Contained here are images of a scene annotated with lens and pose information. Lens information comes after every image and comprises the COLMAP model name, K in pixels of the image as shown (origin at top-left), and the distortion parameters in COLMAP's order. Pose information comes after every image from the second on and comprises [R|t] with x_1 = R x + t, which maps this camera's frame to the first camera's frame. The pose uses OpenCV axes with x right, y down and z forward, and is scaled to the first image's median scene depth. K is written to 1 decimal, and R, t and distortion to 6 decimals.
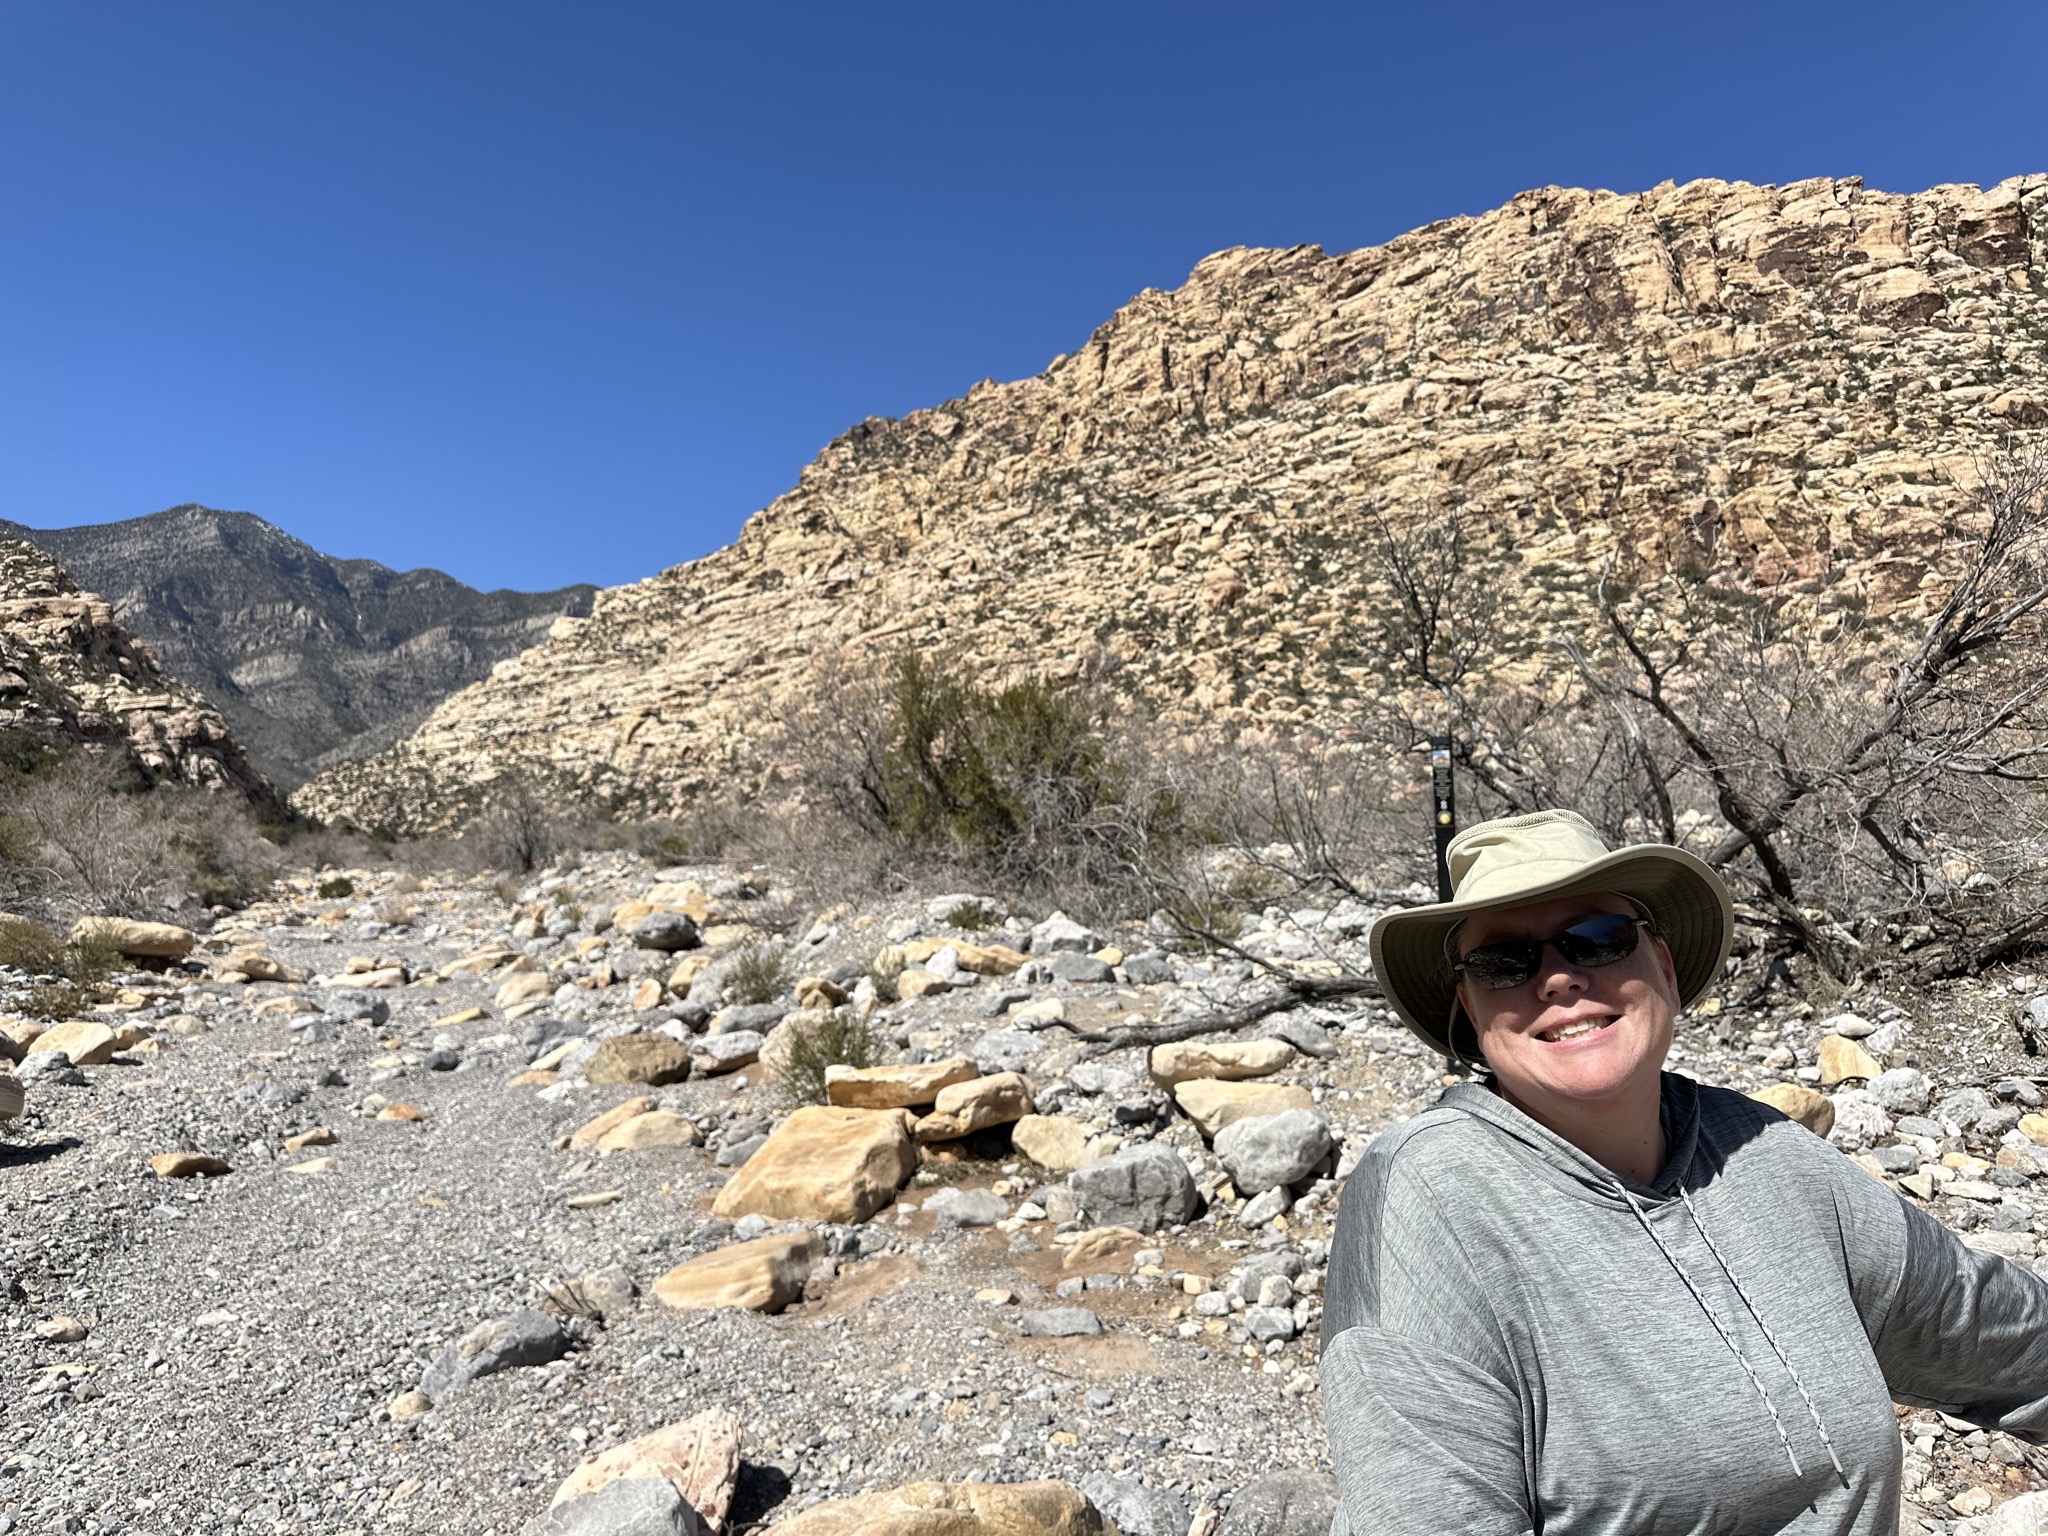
lens RADIAL K [[1423.1, 0, 1024.0], [0, 1423.1, 768.0], [0, 0, 1]] dist [0.104348, -0.157701]
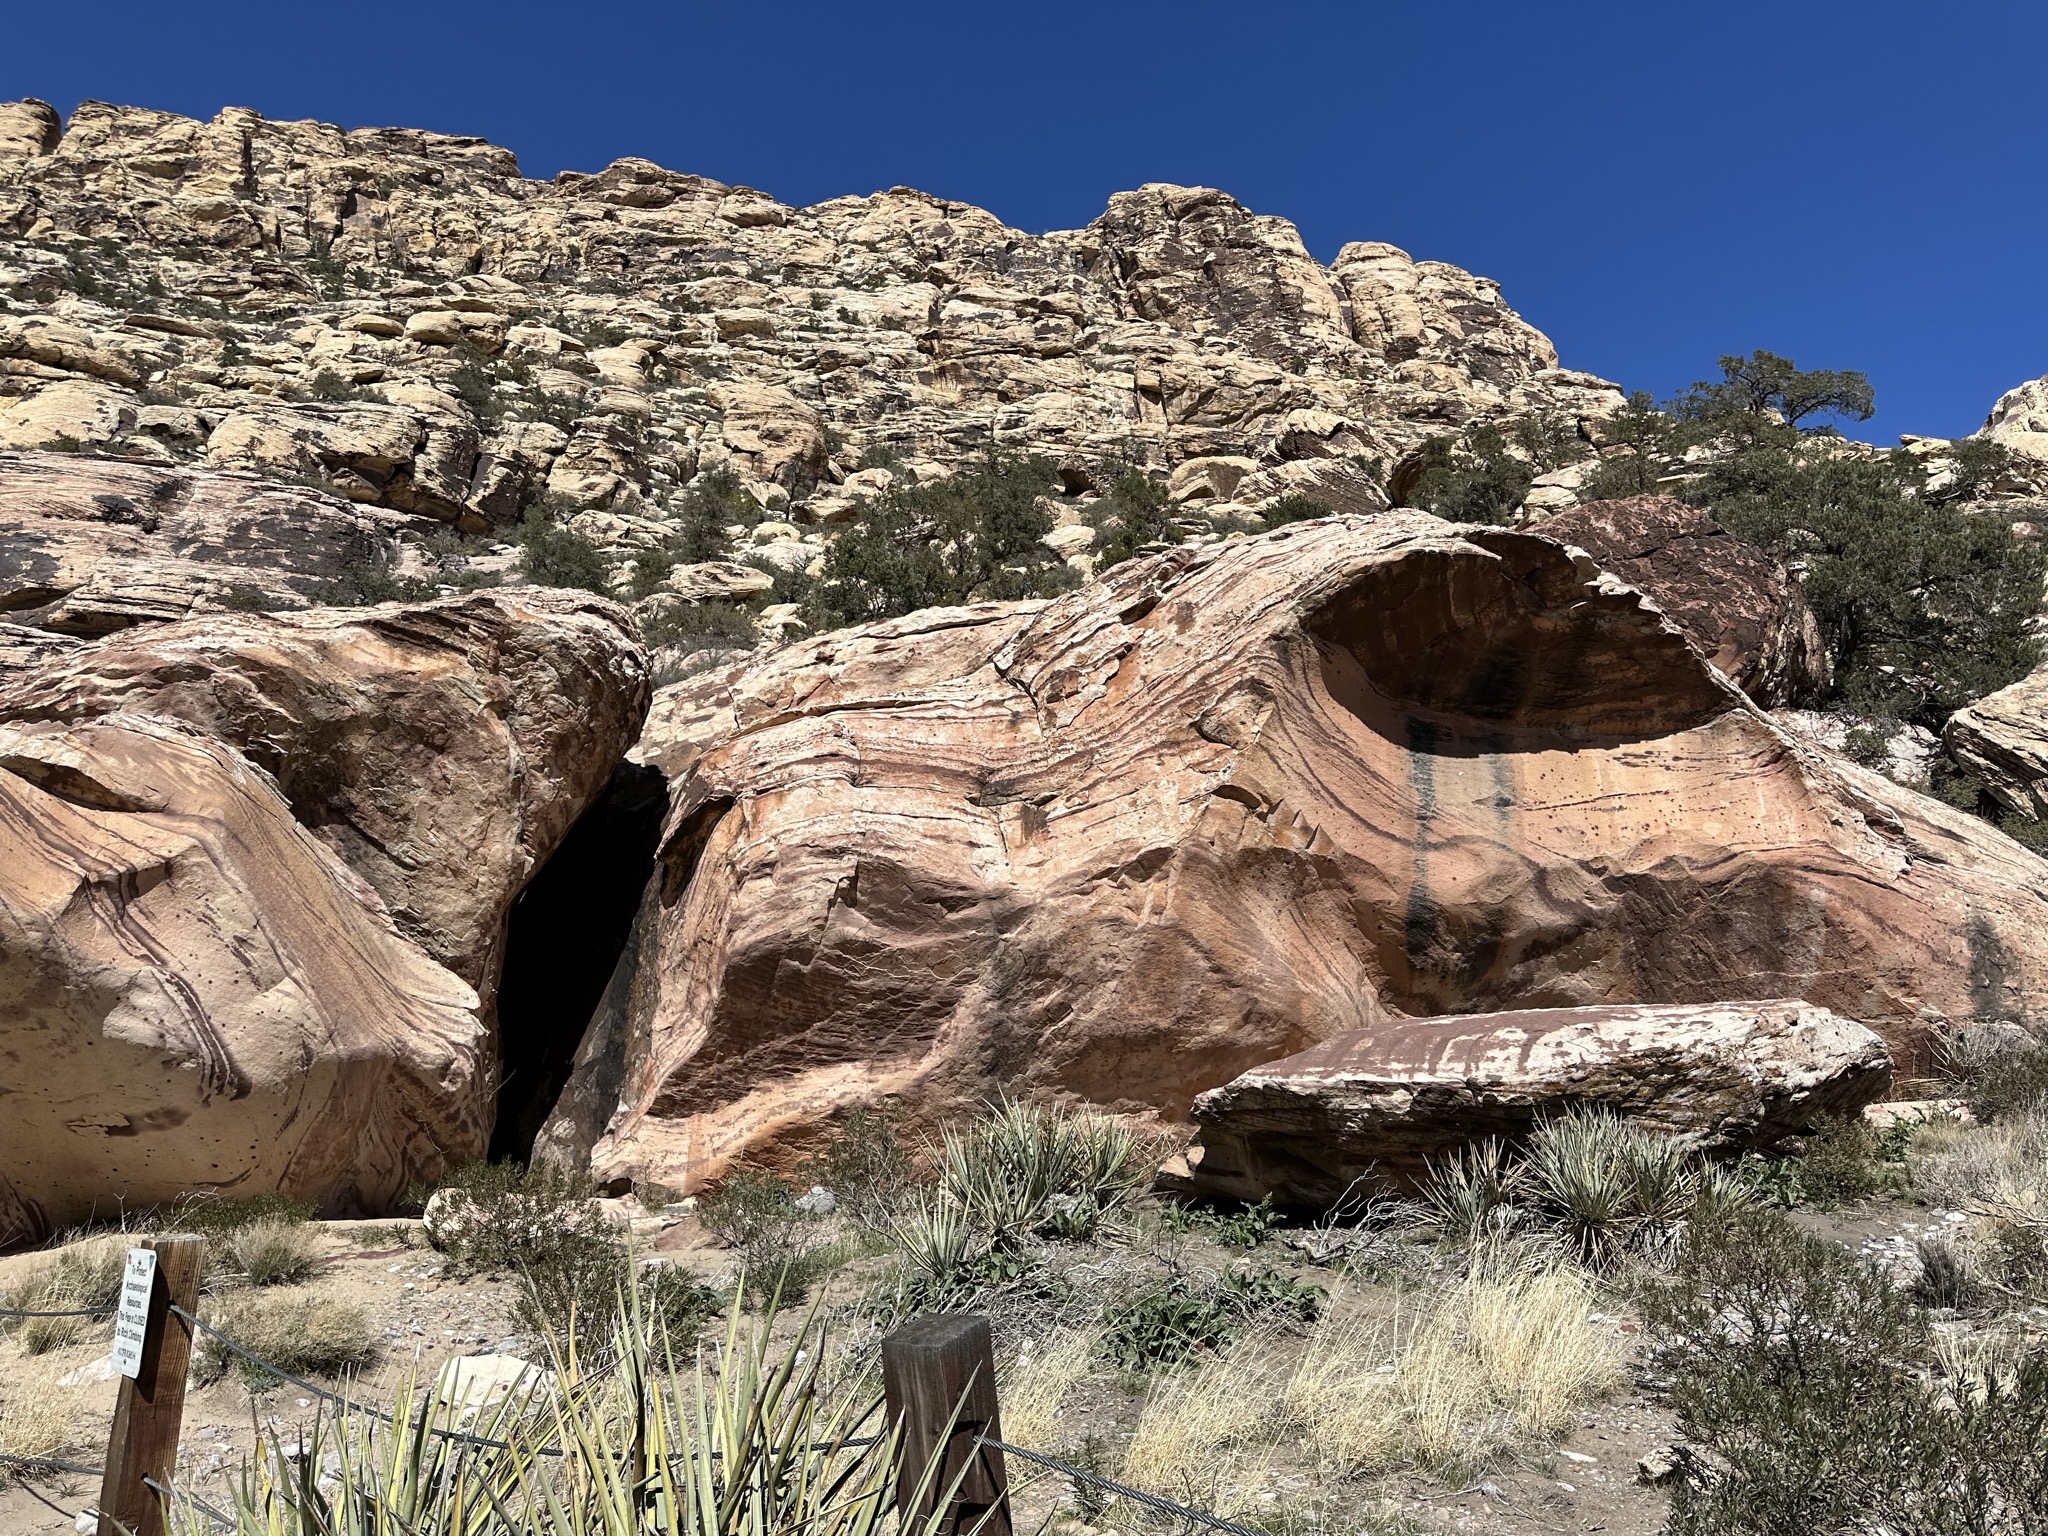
lens RADIAL K [[1423.1, 0, 1024.0], [0, 1423.1, 768.0], [0, 0, 1]] dist [0.104348, -0.157701]
pose [[0.659555, 0.235884, 0.713684, -0.049176], [-0.095543, 0.968090, -0.231673, 0.025099], [-0.745559, 0.084614, 0.661046, 0.690755]]
